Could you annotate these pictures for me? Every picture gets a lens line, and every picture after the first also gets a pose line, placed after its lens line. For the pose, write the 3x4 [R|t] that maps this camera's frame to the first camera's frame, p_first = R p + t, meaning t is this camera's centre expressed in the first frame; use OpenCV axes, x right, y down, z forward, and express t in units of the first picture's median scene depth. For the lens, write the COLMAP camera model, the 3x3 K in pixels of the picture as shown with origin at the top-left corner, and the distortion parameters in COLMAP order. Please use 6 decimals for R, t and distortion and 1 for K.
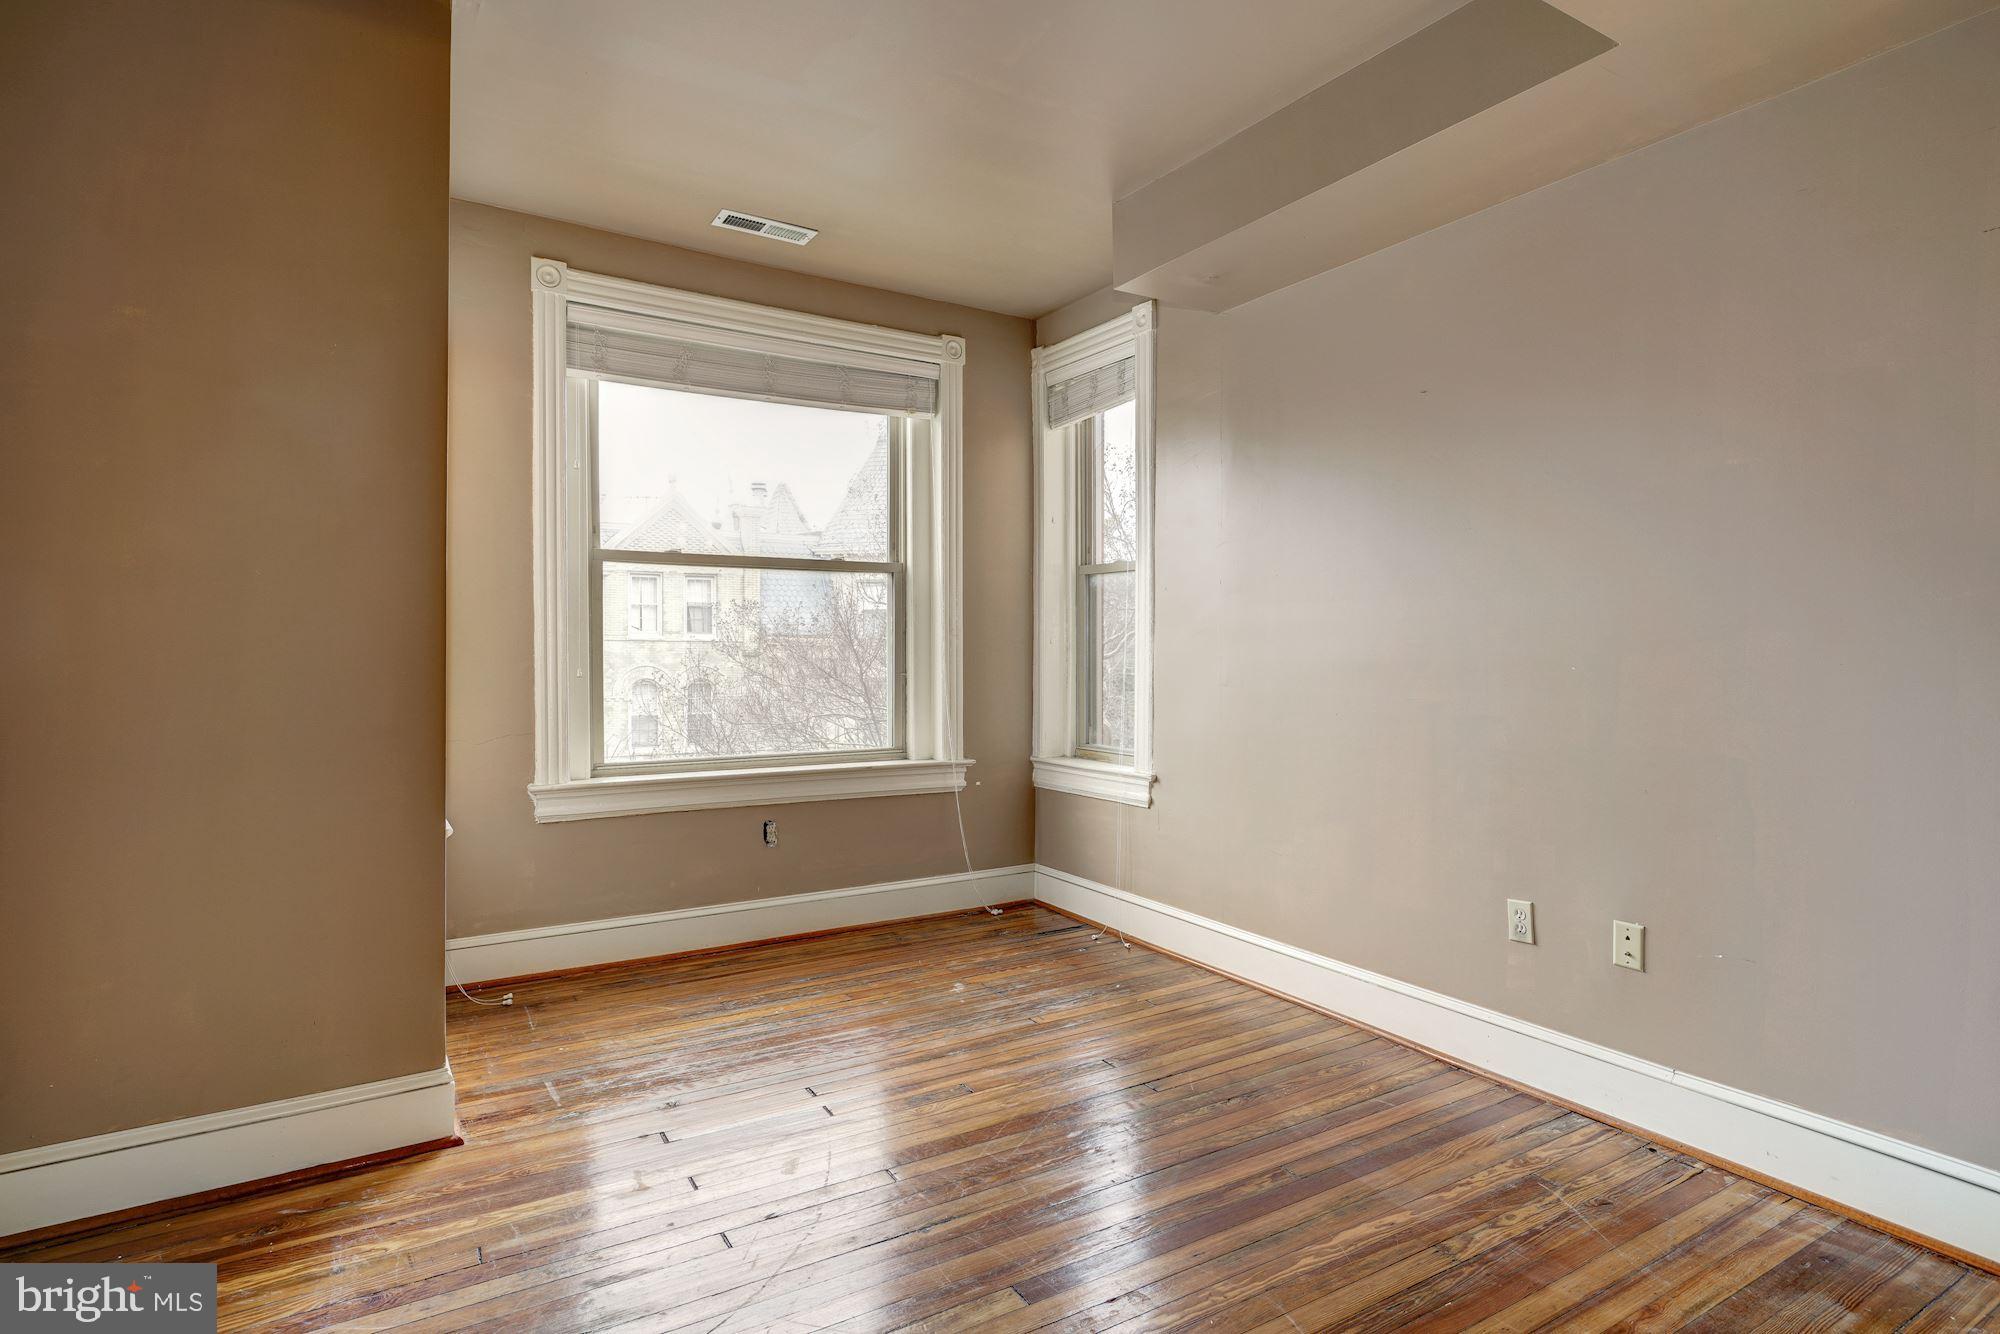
lens RADIAL K [[1022.5, 0, 1007.4], [0, 1022.5, 673.1], [0, 0, 1]] dist [0.000839, 0.005497]
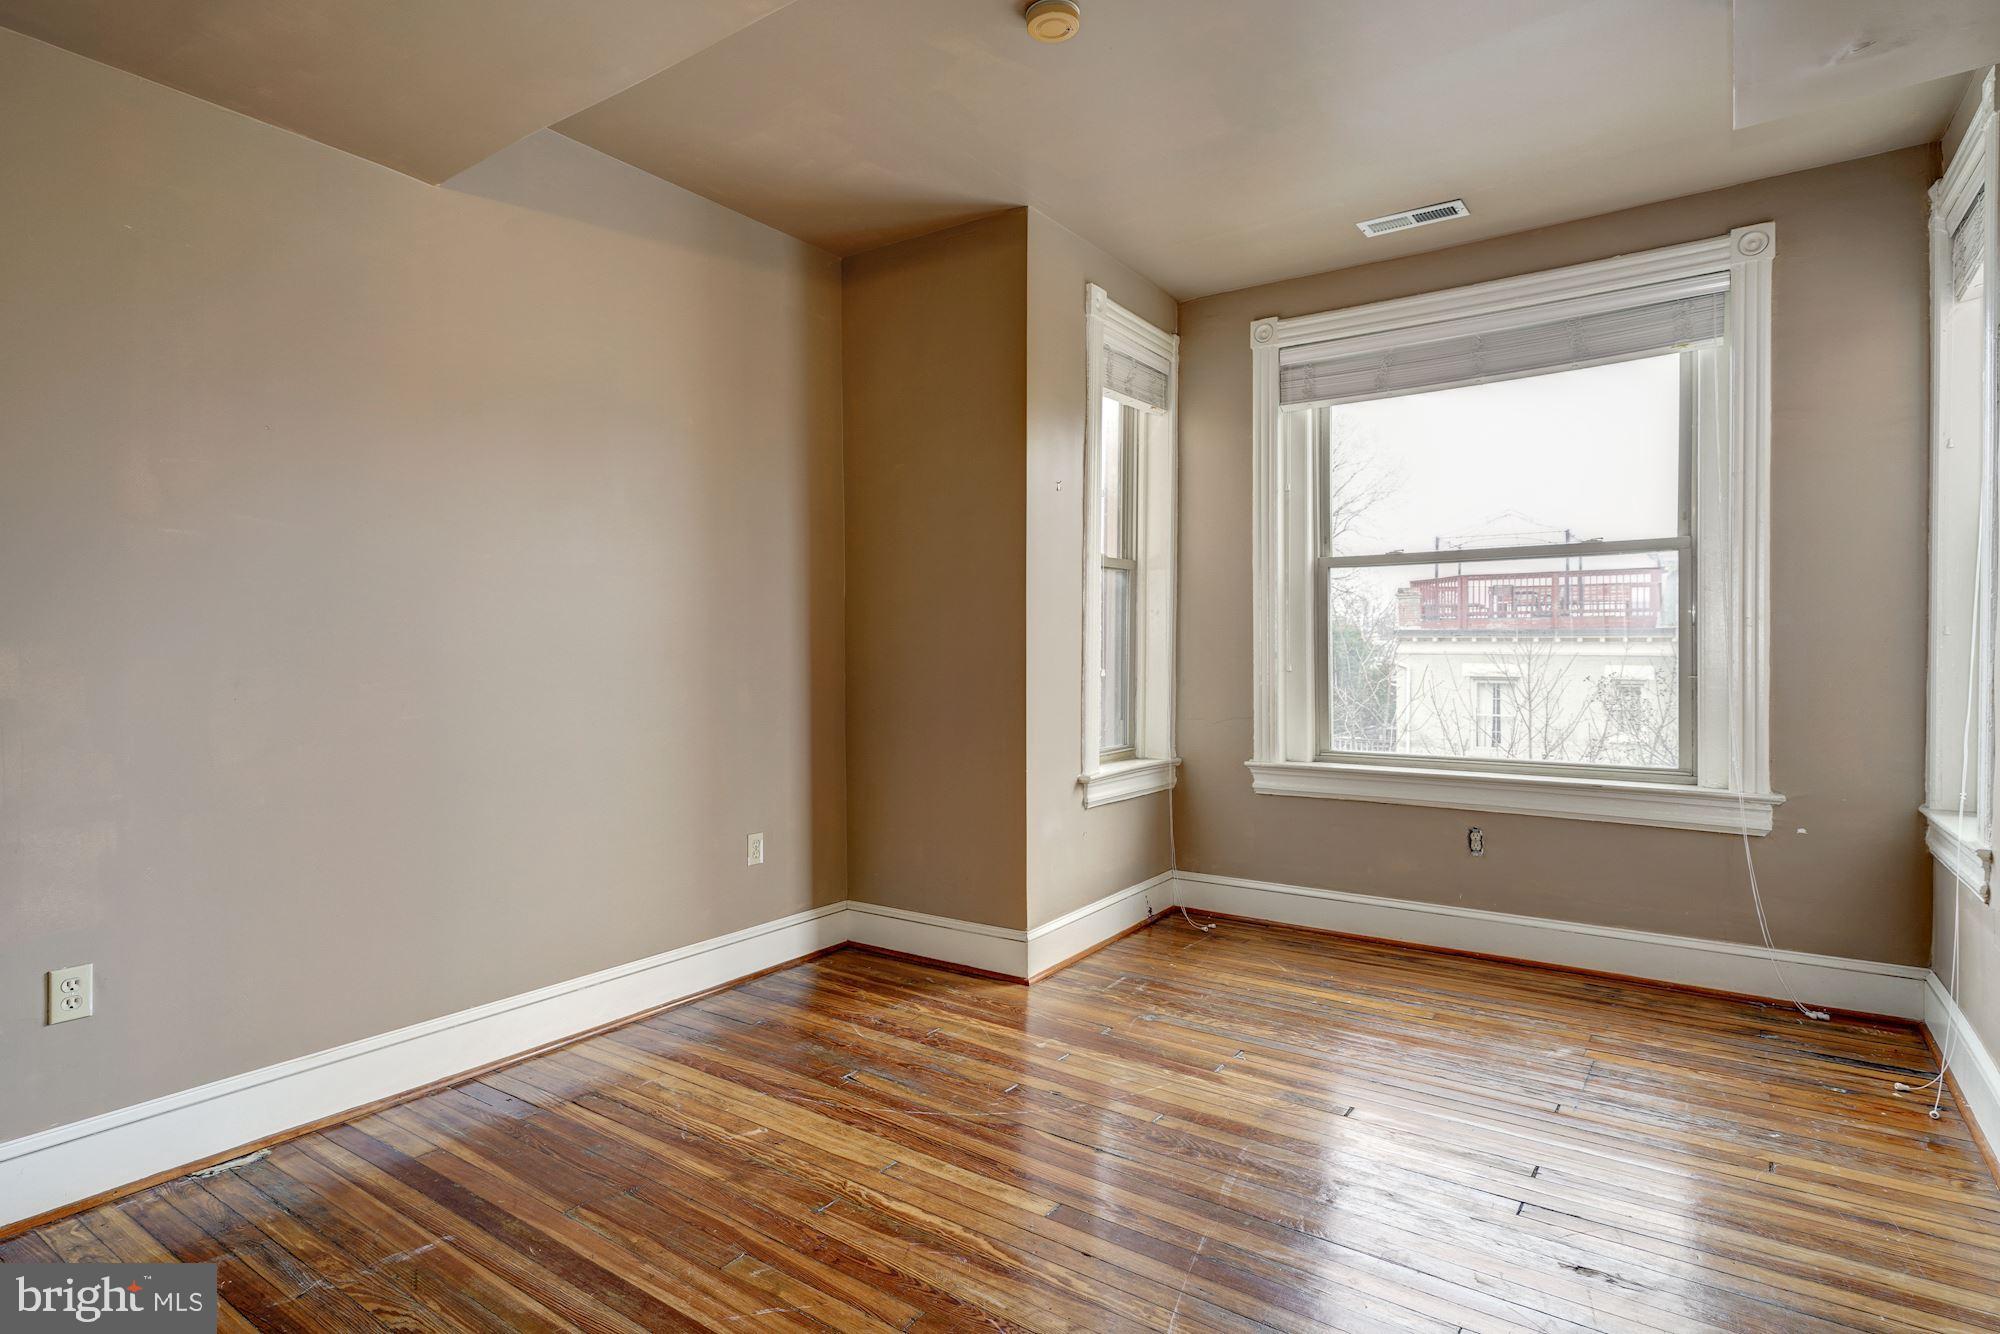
lens RADIAL K [[1022.5, 0, 996.1], [0, 1022.5, 673.5], [0, 0, 1]] dist [0.000839, 0.005497]
pose [[0.401988, 0.017478, -0.915478, 0.478911], [-0.017982, 0.999776, 0.011192, -0.000820], [0.915468, 0.011963, 0.402212, 0.224833]]
